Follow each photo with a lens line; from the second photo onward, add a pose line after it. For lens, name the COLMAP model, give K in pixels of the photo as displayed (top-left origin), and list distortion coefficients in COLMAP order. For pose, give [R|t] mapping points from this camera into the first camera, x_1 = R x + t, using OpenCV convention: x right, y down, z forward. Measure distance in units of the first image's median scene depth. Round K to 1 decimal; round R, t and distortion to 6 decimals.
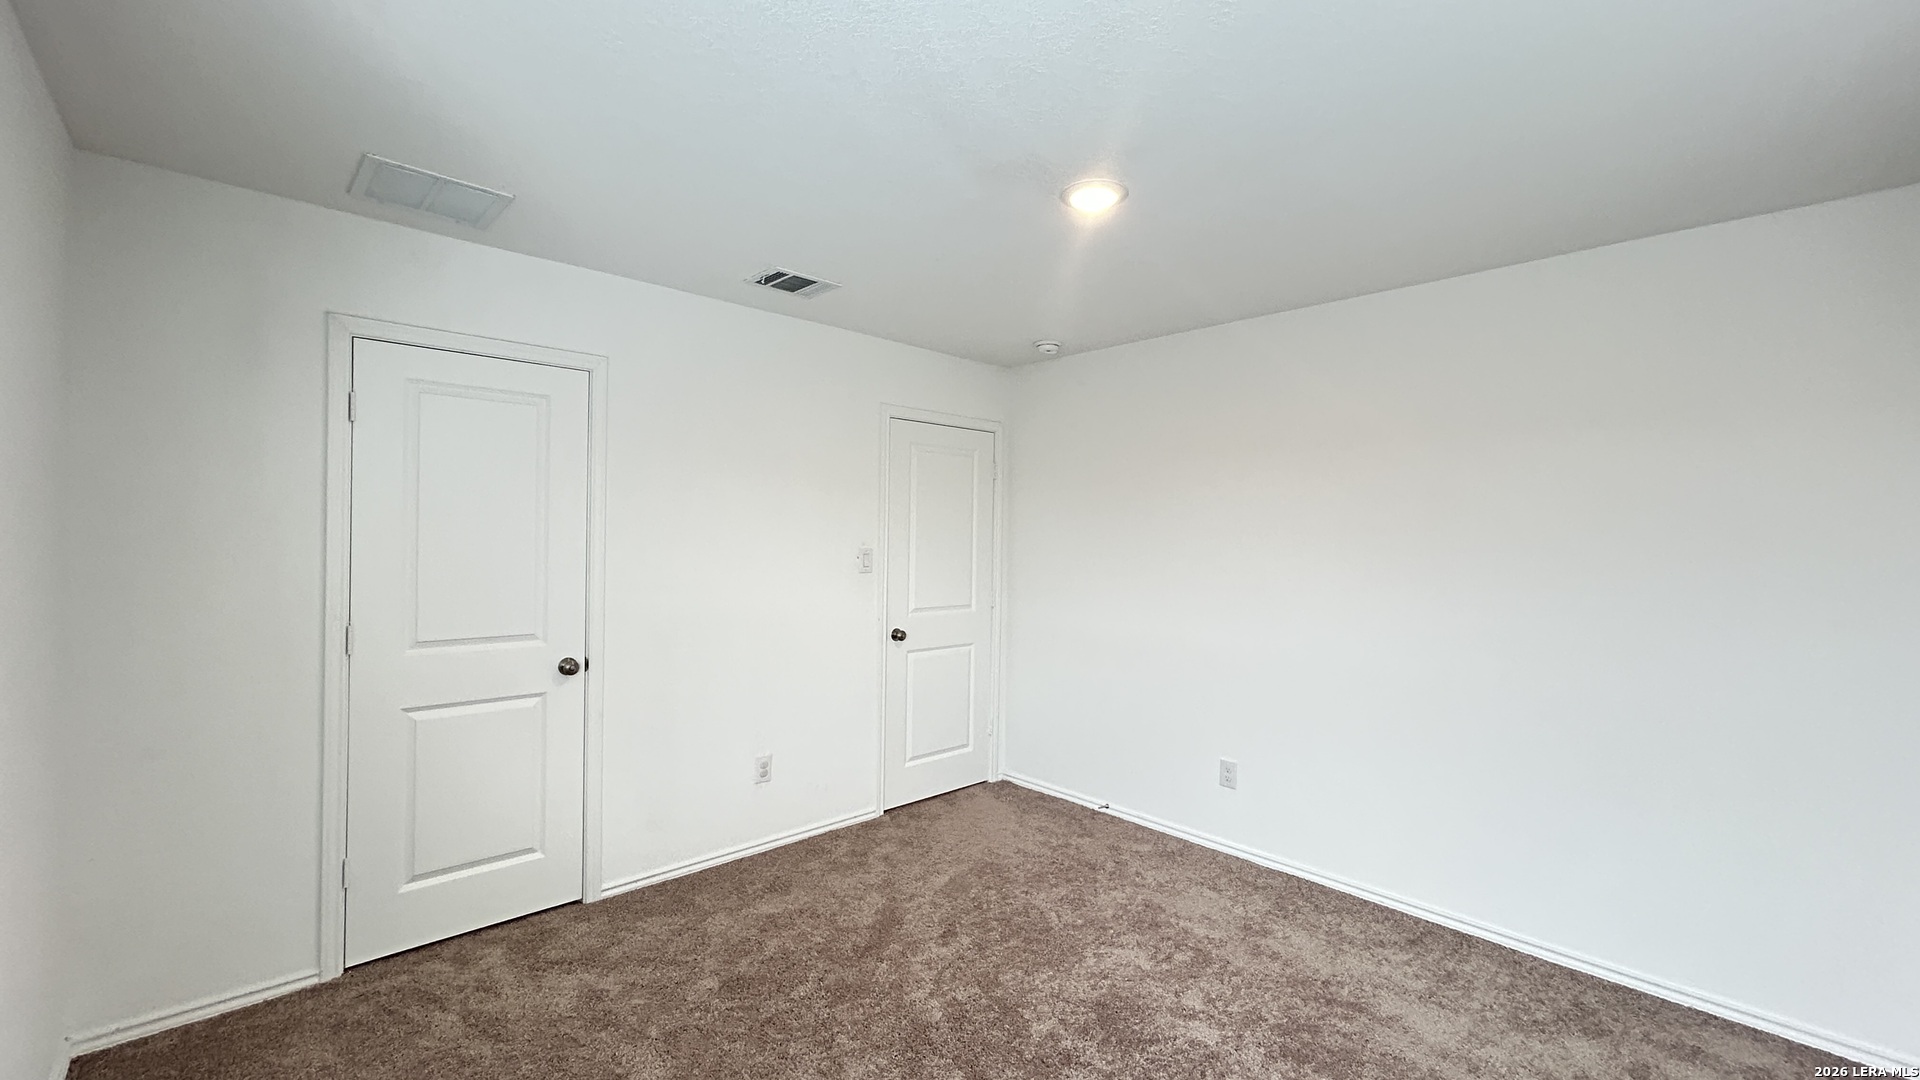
lens RADIAL K [[800.2, 0, 996.8], [0, 800.2, 536.7], [0, 0, 1]] dist [0.009393, 0.000680]
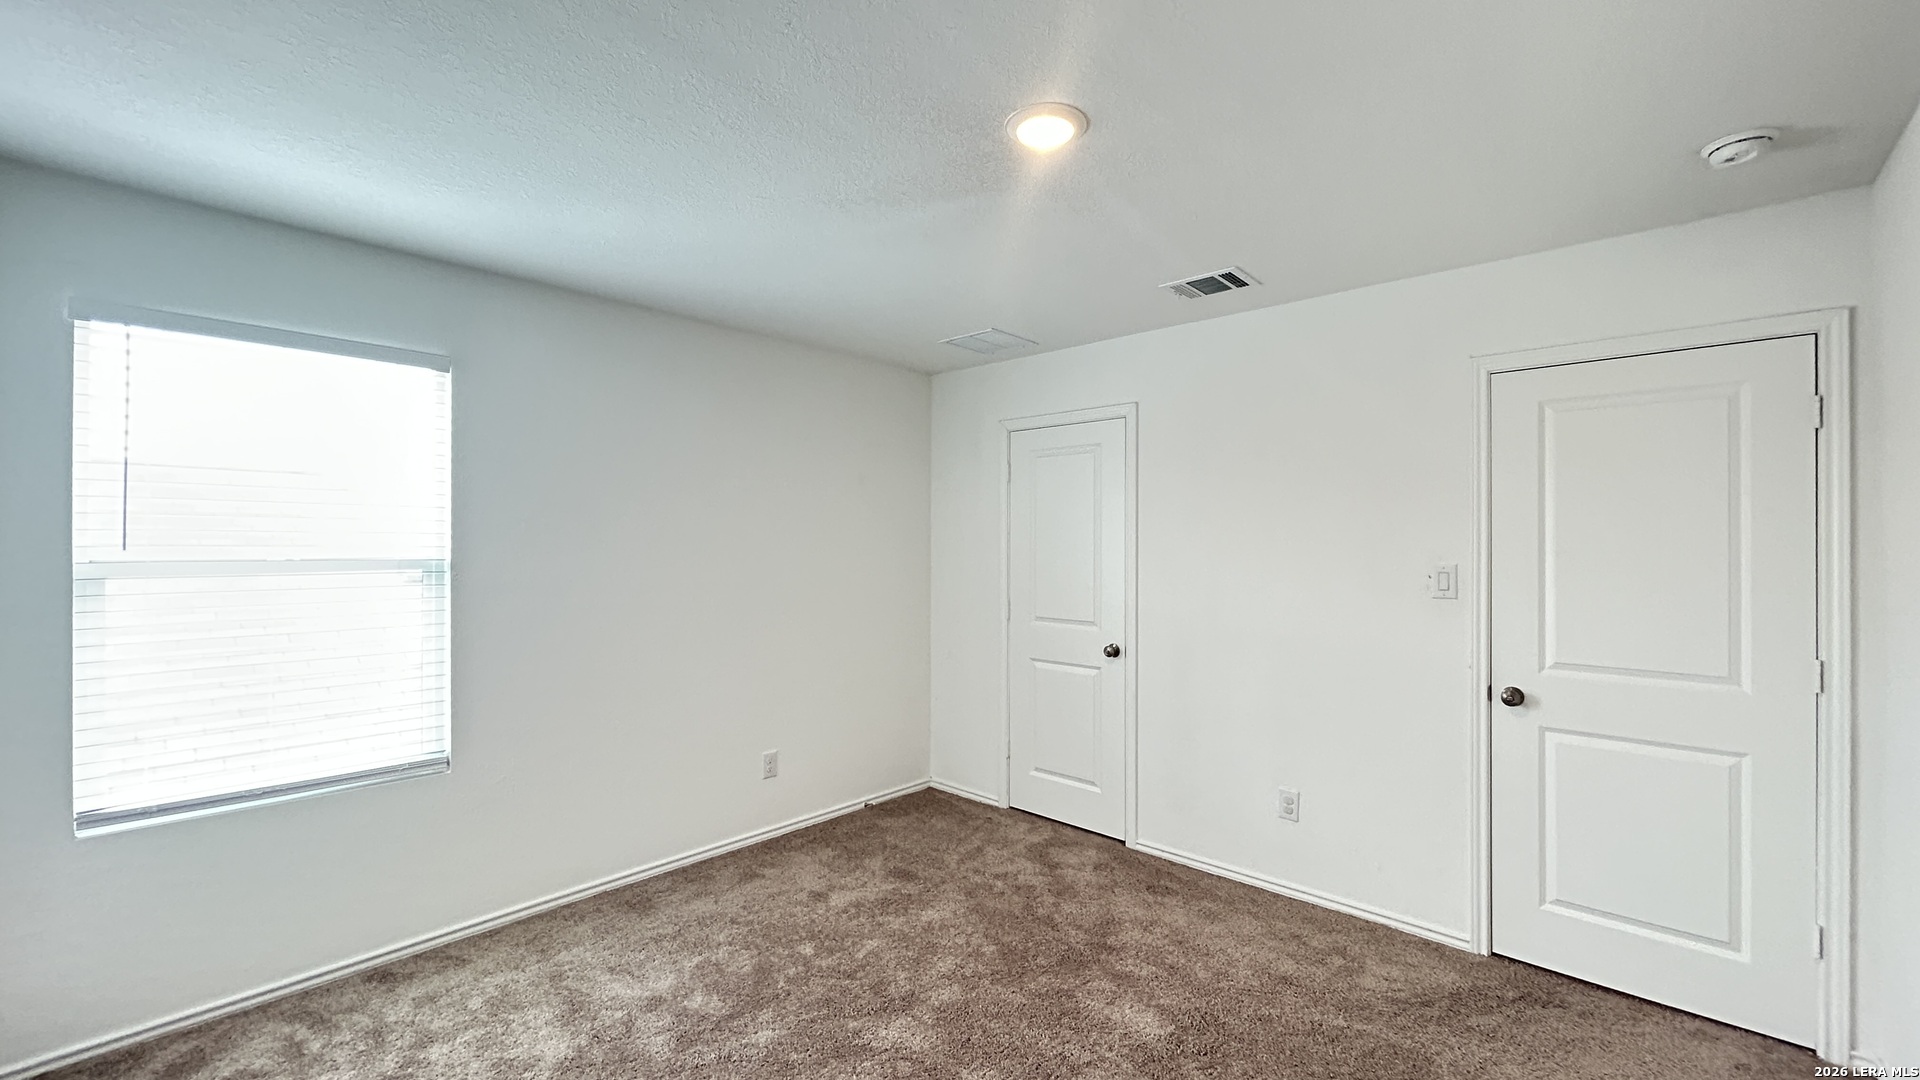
lens RADIAL K [[766.3, 0, 957.0], [0, 766.3, 539.7], [0, 0, 1]] dist [0.001423, -0.000100]
pose [[0.029941, -0.023216, -0.999282, 0.575418], [-0.007089, 0.999700, -0.023438, 0.012899], [0.999527, 0.007786, 0.029768, 0.602198]]
